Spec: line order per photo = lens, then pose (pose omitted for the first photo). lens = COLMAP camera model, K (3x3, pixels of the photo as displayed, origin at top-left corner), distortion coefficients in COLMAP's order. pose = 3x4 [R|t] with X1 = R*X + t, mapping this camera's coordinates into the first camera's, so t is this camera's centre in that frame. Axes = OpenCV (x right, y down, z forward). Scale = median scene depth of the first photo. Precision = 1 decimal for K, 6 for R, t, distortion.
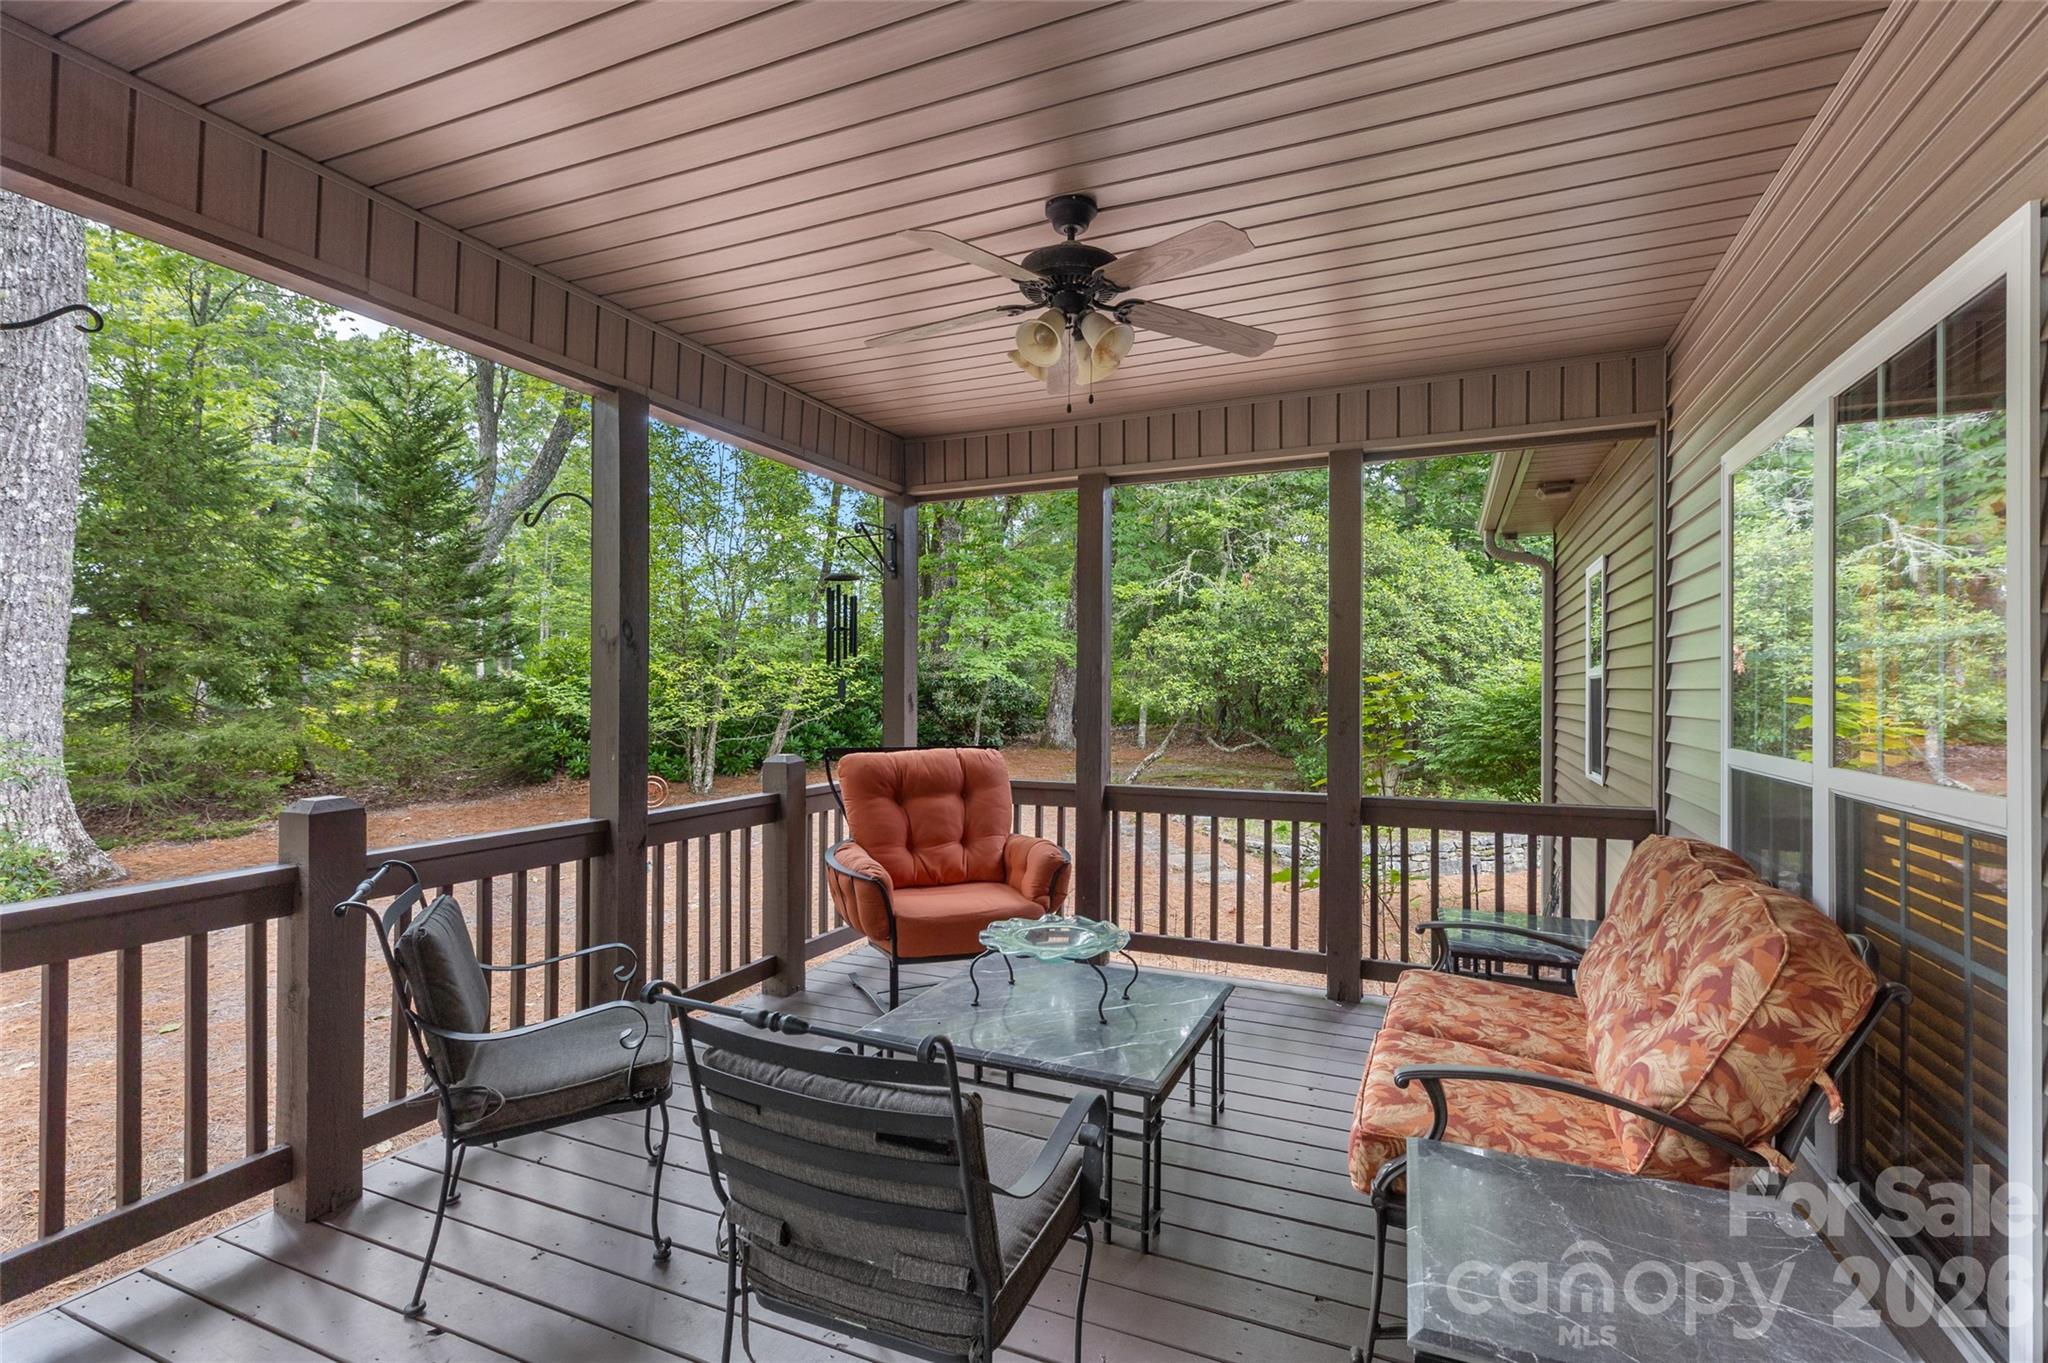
lens RADIAL K [[942.6, 0, 1020.9], [0, 942.6, 688.9], [0, 0, 1]] dist [0.003167, 0.000200]
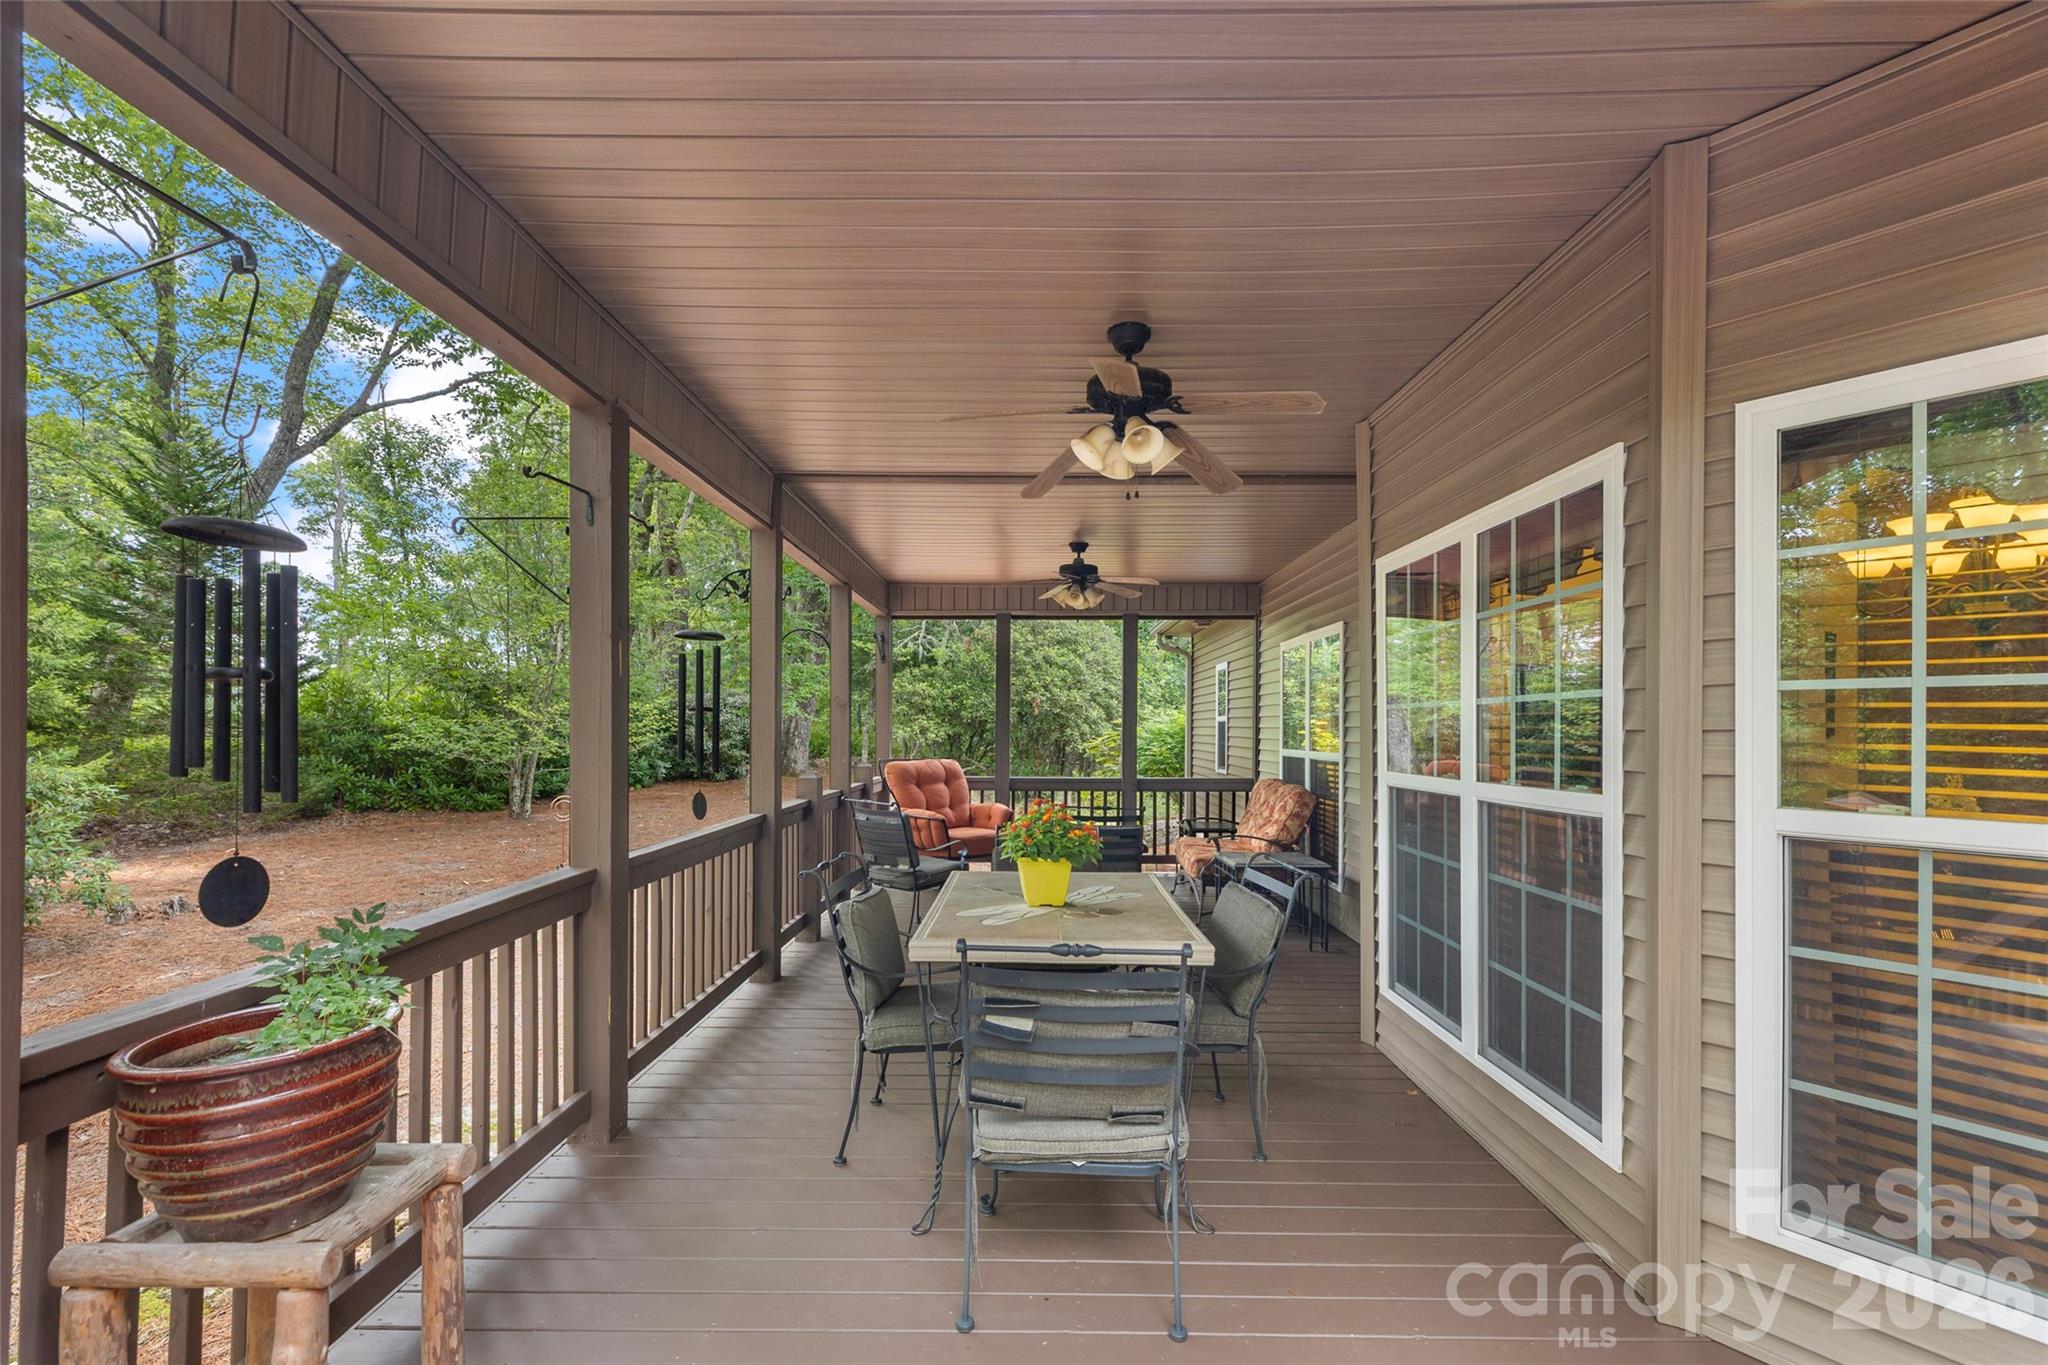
lens RADIAL K [[942.6, 0, 1026.5], [0, 942.6, 722.4], [0, 0, 1]] dist [0.003167, 0.000200]
pose [[0.920958, 0.001804, 0.389658, -0.681506], [-0.001121, 0.999997, -0.001981, -0.005559], [-0.389661, 0.001388, 0.920957, -0.841044]]
